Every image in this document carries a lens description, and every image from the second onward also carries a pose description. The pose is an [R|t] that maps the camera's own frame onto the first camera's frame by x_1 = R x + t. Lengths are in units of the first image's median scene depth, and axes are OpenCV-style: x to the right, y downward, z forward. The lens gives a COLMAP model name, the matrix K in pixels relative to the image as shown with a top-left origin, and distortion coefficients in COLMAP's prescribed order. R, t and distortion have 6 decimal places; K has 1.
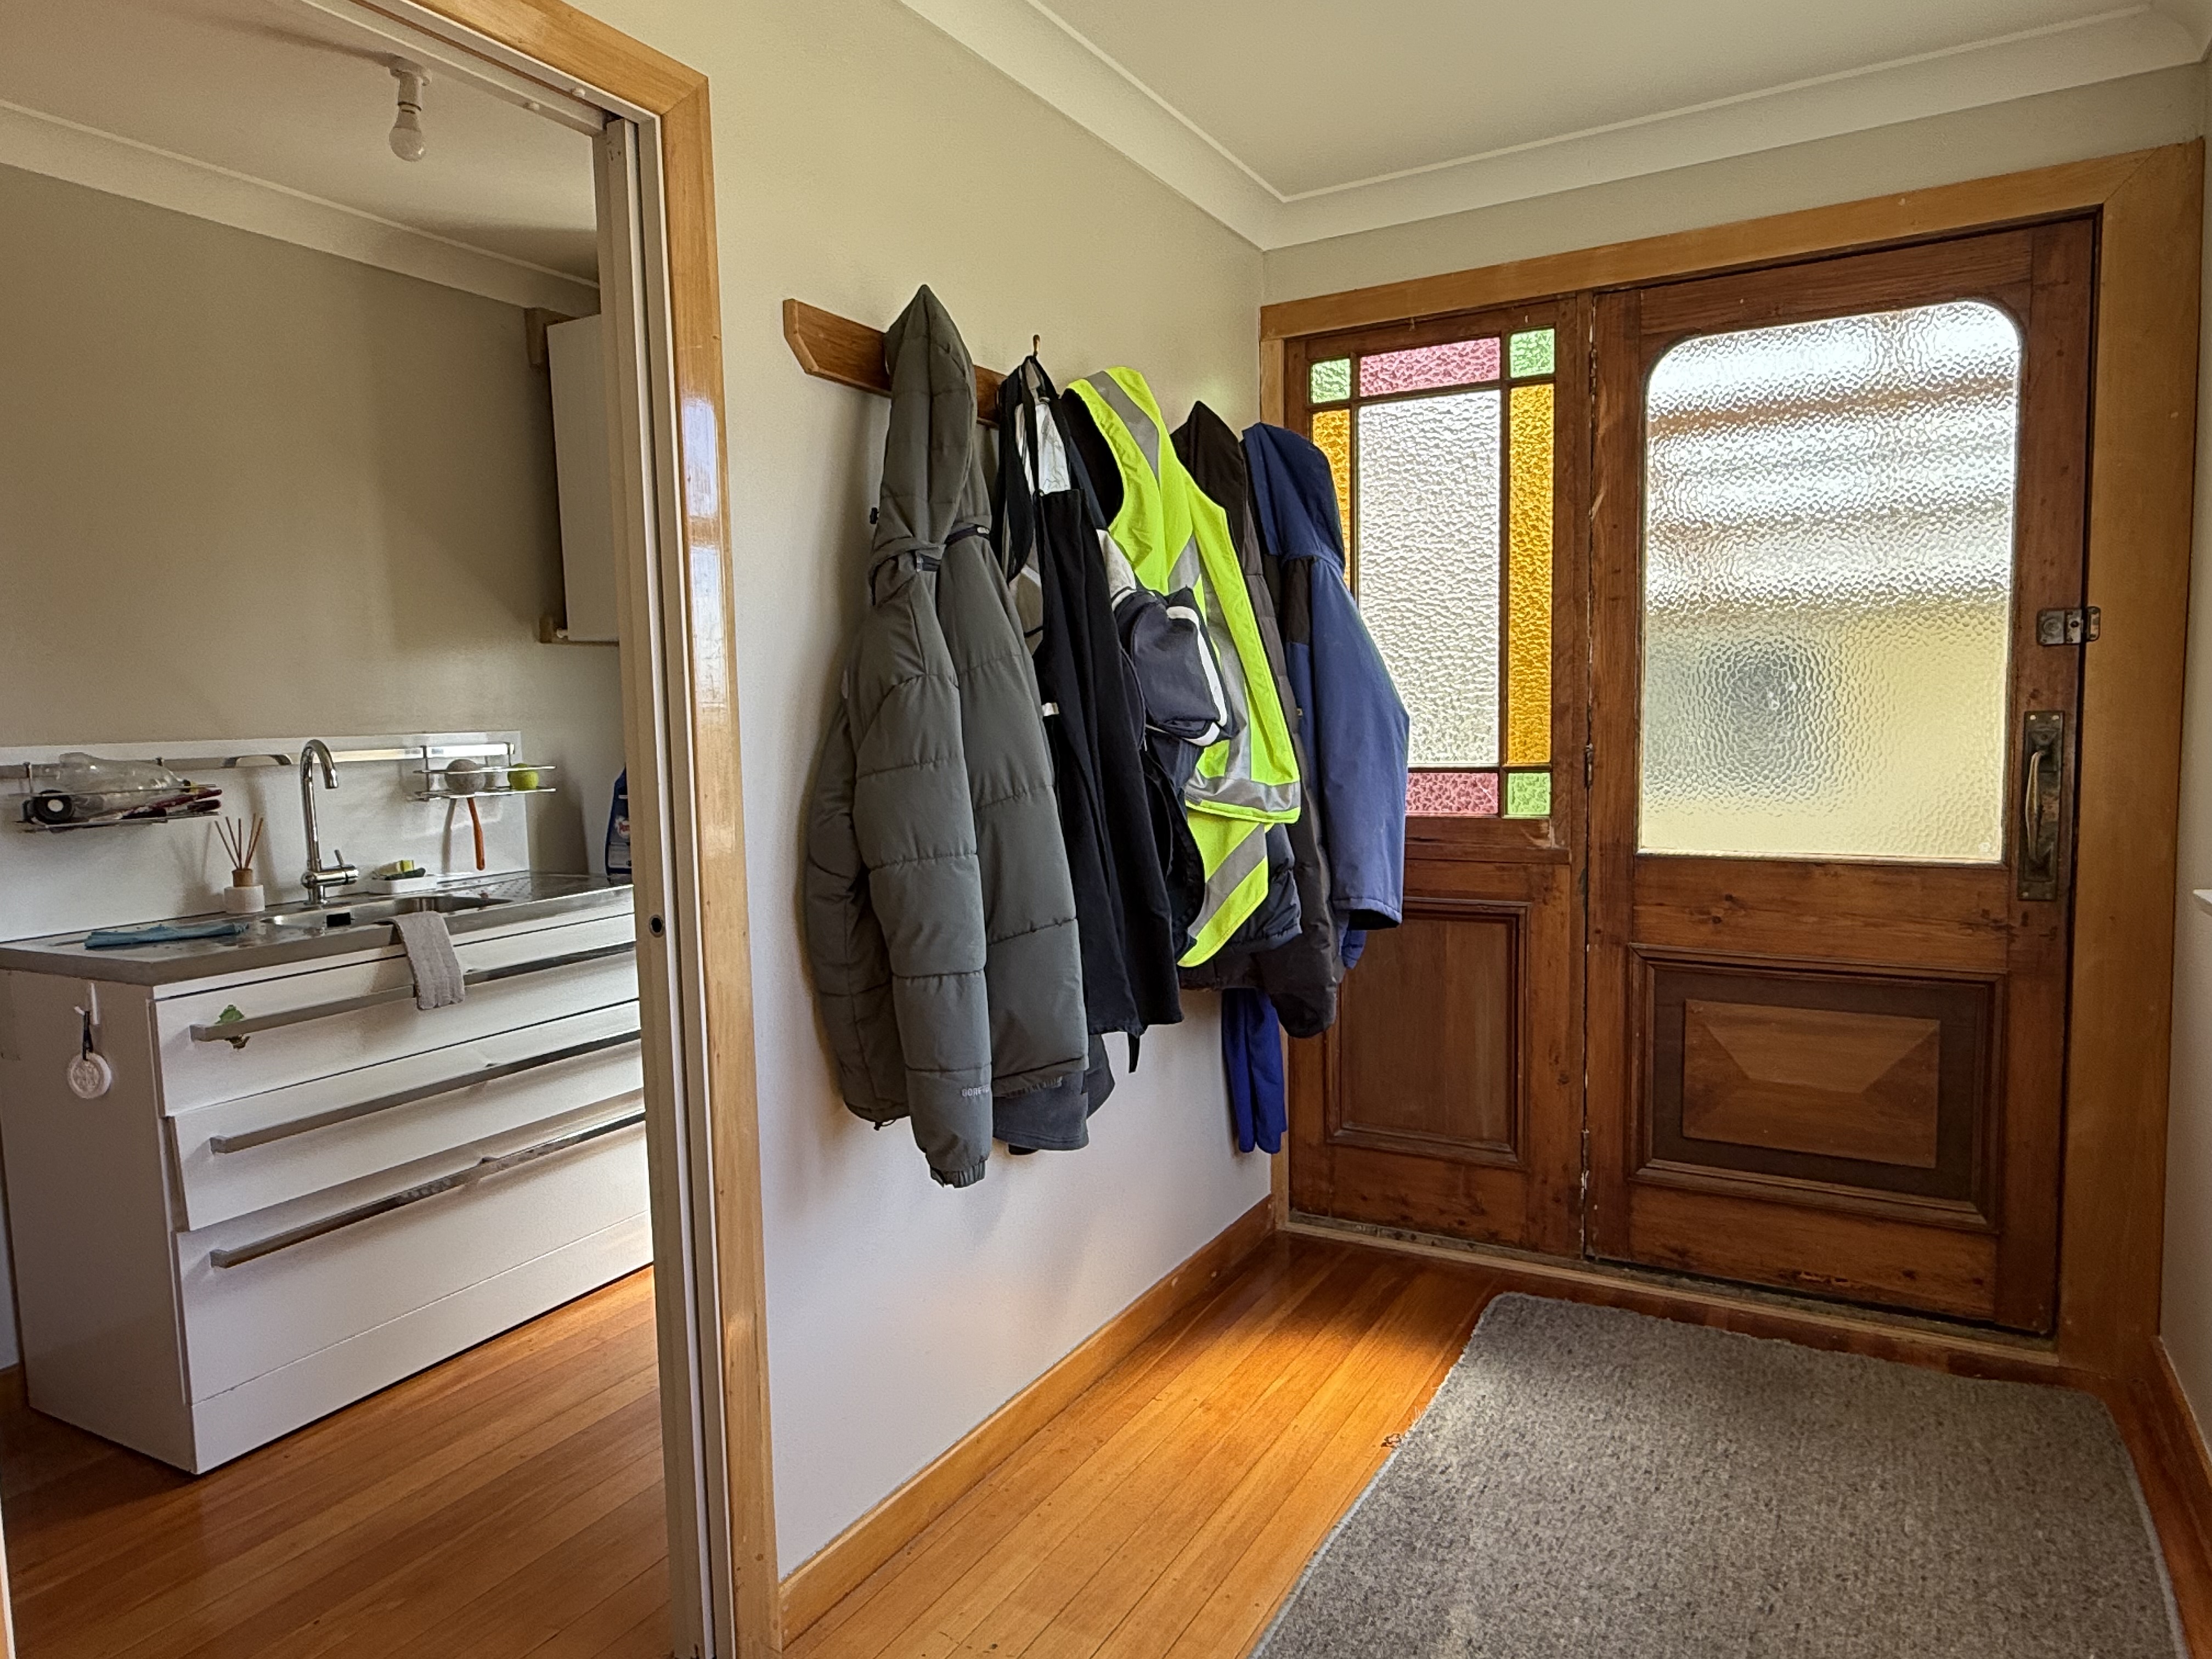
lens RADIAL K [[1422.8, 0, 1111.9], [0, 1422.8, 839.0], [0, 0, 1]] dist [-0.001492, 0.004875]
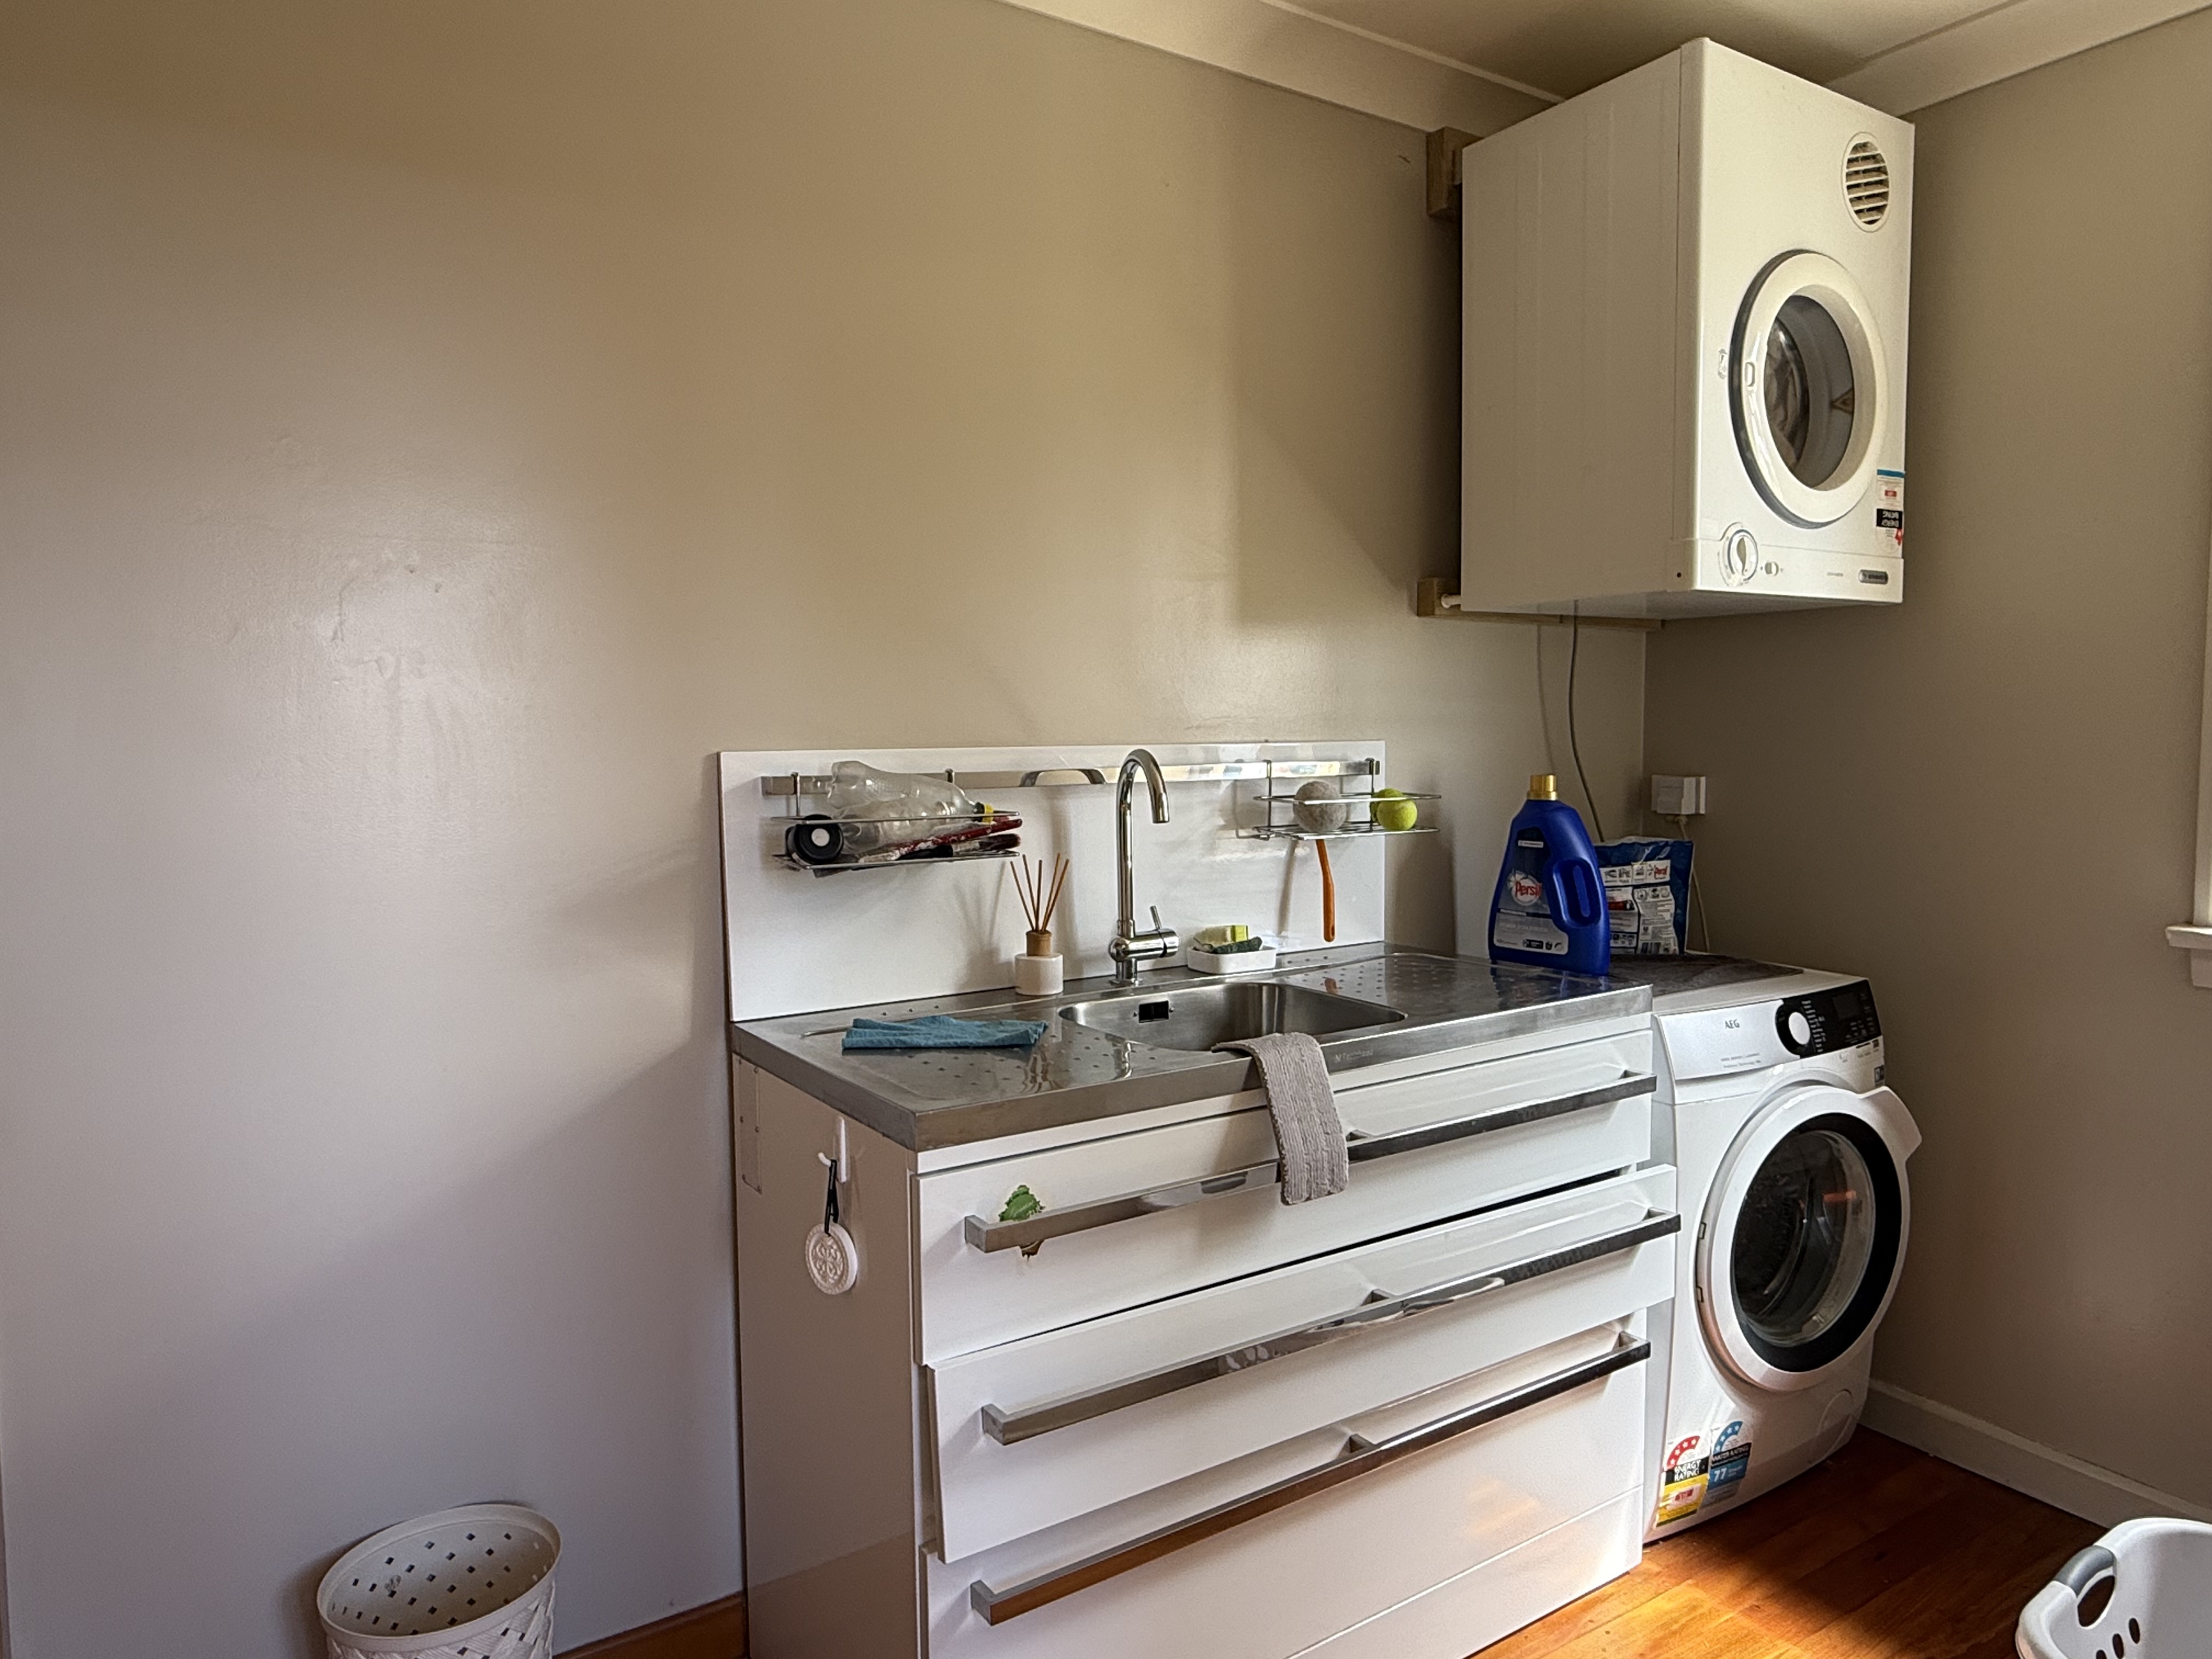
lens RADIAL K [[1422.8, 0, 1104.3], [0, 1422.8, 827.6], [0, 0, 1]] dist [-0.001492, 0.004875]
pose [[0.885518, 0.051707, -0.461719, -0.263176], [-0.058400, 0.998293, -0.000206, -0.031650], [0.460921, 0.027147, 0.887026, 0.394015]]
